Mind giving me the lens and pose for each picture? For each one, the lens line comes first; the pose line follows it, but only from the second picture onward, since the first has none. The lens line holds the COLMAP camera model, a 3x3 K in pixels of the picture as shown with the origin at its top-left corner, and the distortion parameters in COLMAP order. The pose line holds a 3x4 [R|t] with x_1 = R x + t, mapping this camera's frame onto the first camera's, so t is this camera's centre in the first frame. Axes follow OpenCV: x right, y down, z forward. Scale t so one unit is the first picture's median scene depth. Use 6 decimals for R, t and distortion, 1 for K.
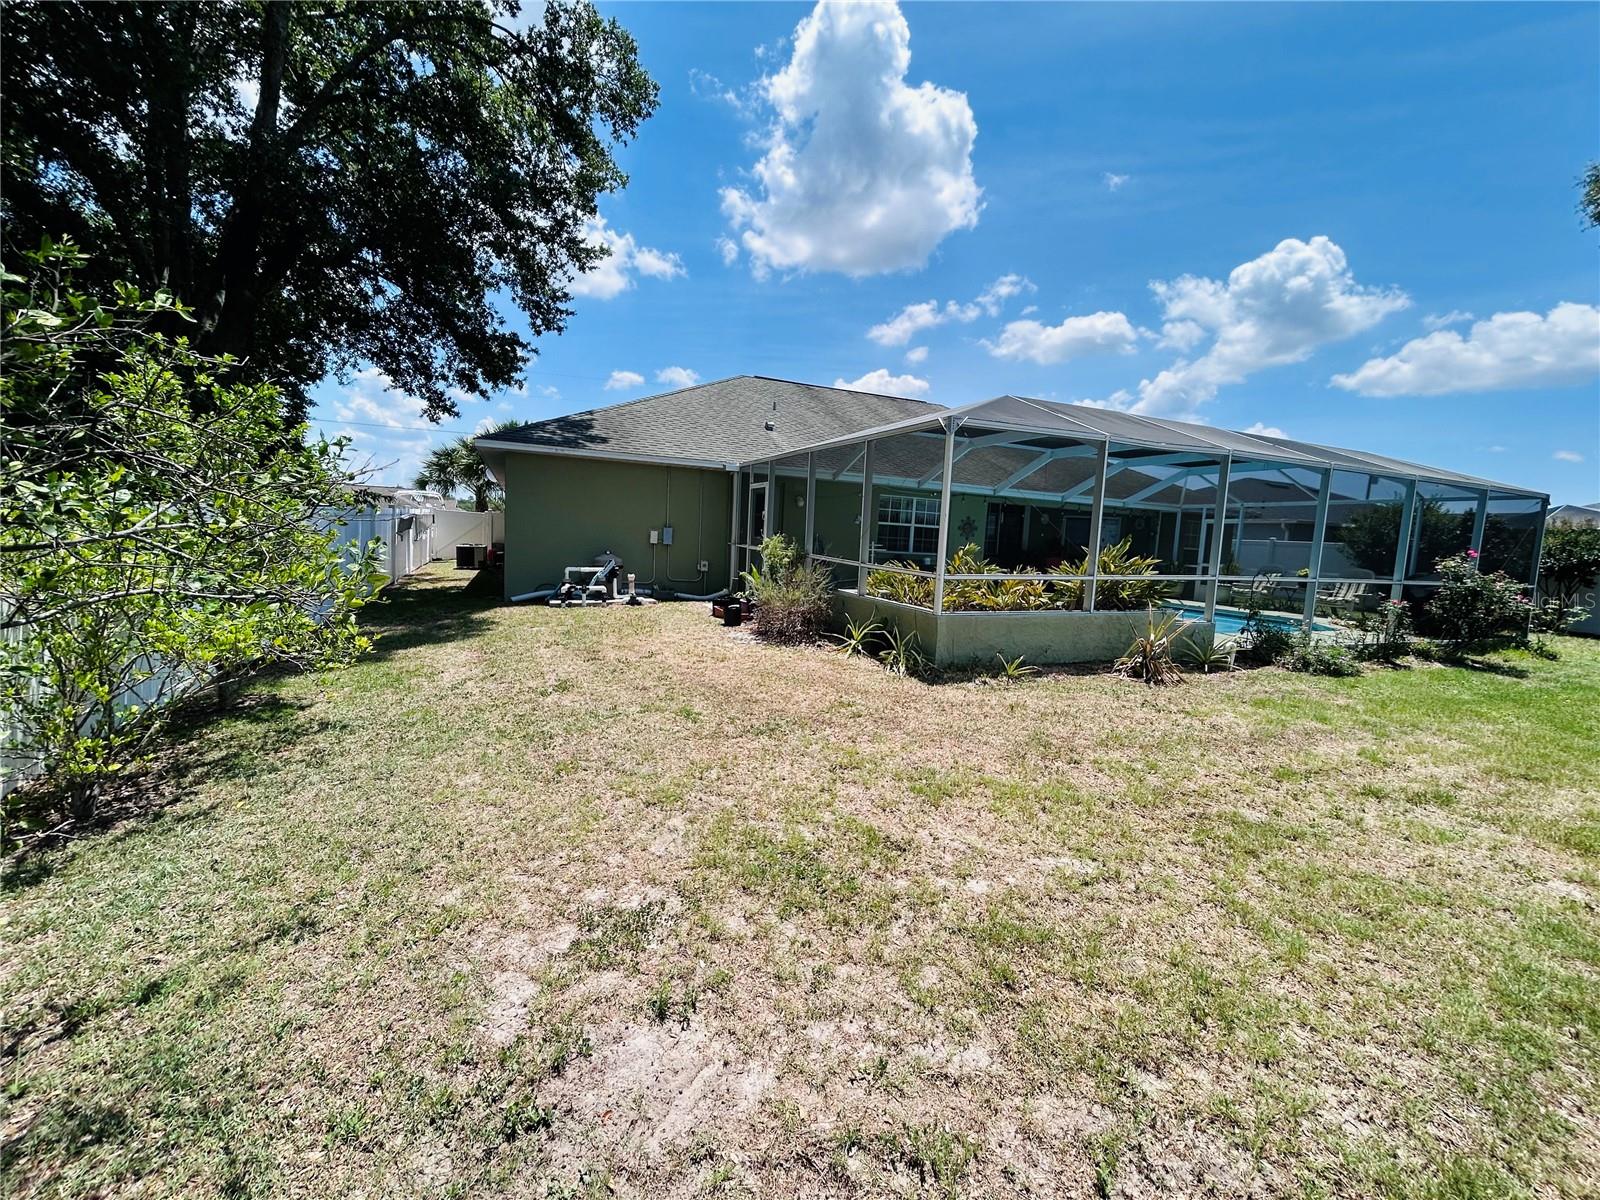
lens RADIAL K [[639.3, 0, 803.4], [0, 639.3, 593.2], [0, 0, 1]] dist [-0.003812, 0.001081]
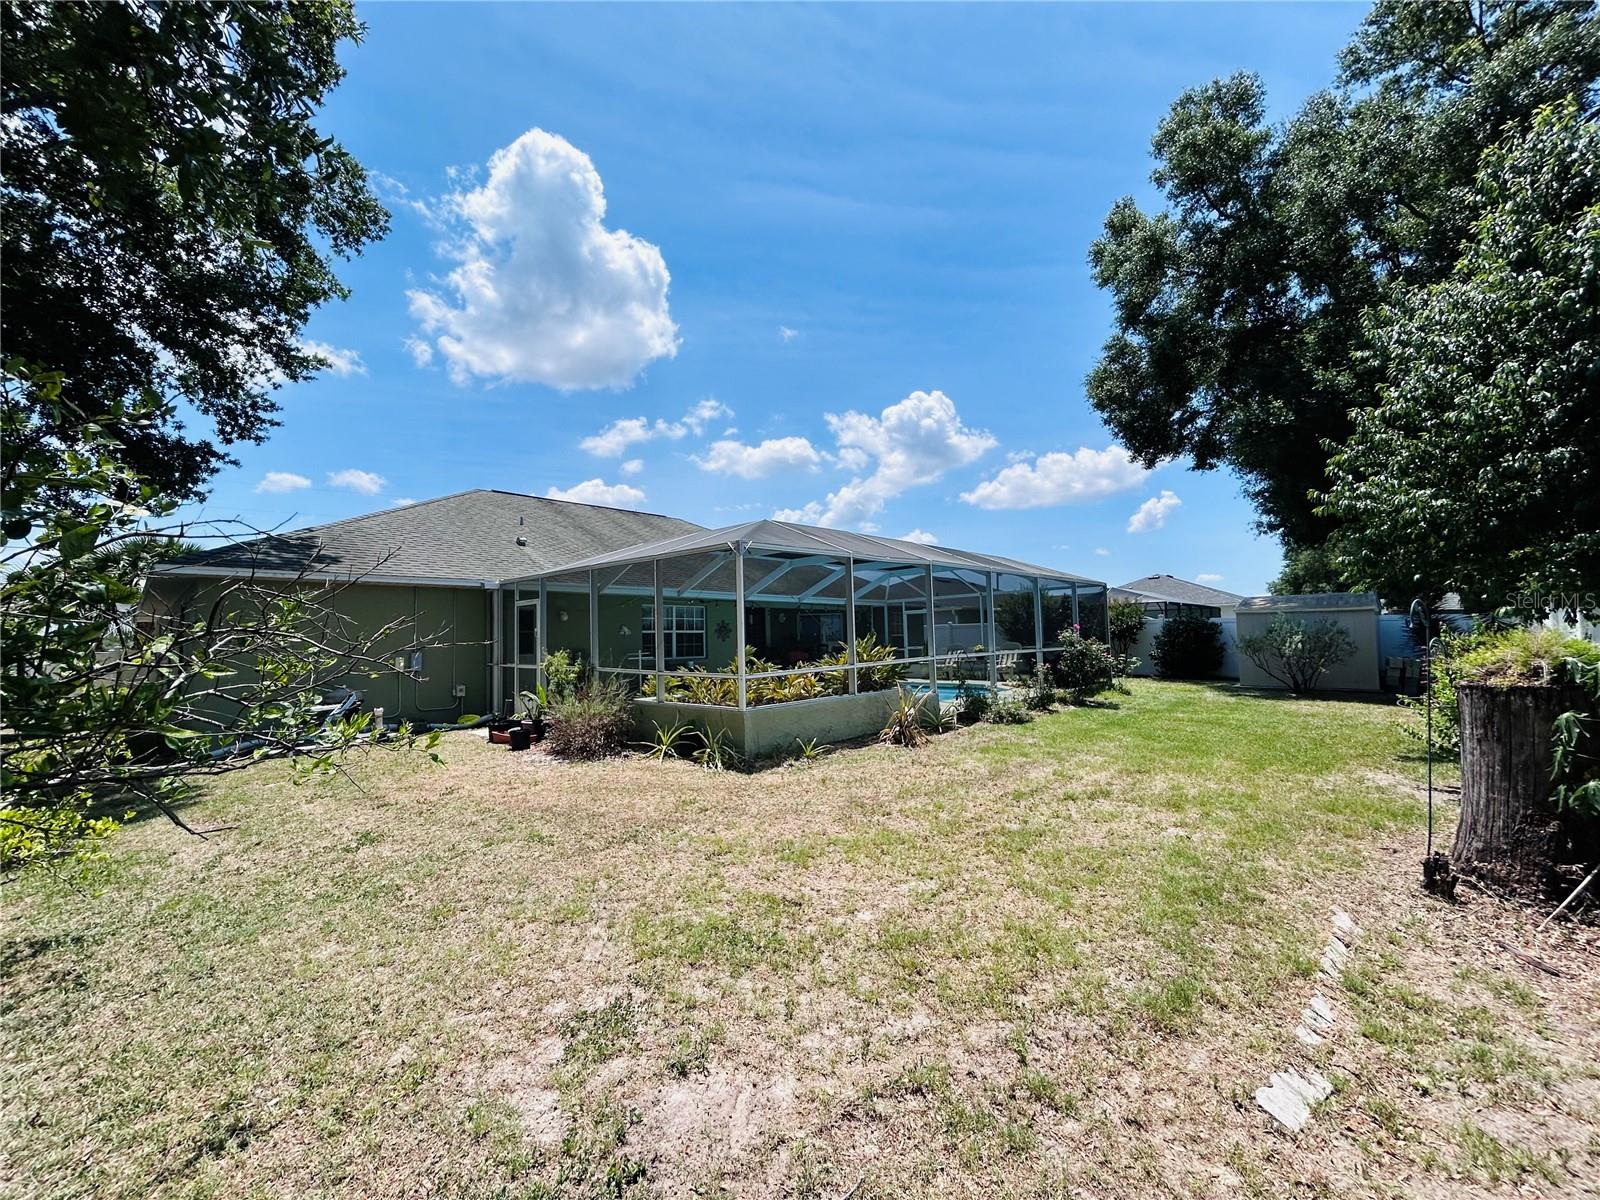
lens RADIAL K [[639.3, 0, 788.7], [0, 639.3, 592.7], [0, 0, 1]] dist [-0.003812, 0.001081]
pose [[0.916477, -0.042207, 0.397854, -0.130512], [0.105329, 0.984793, -0.138158, -0.007022], [-0.385973, 0.168524, 0.906987, -0.079301]]
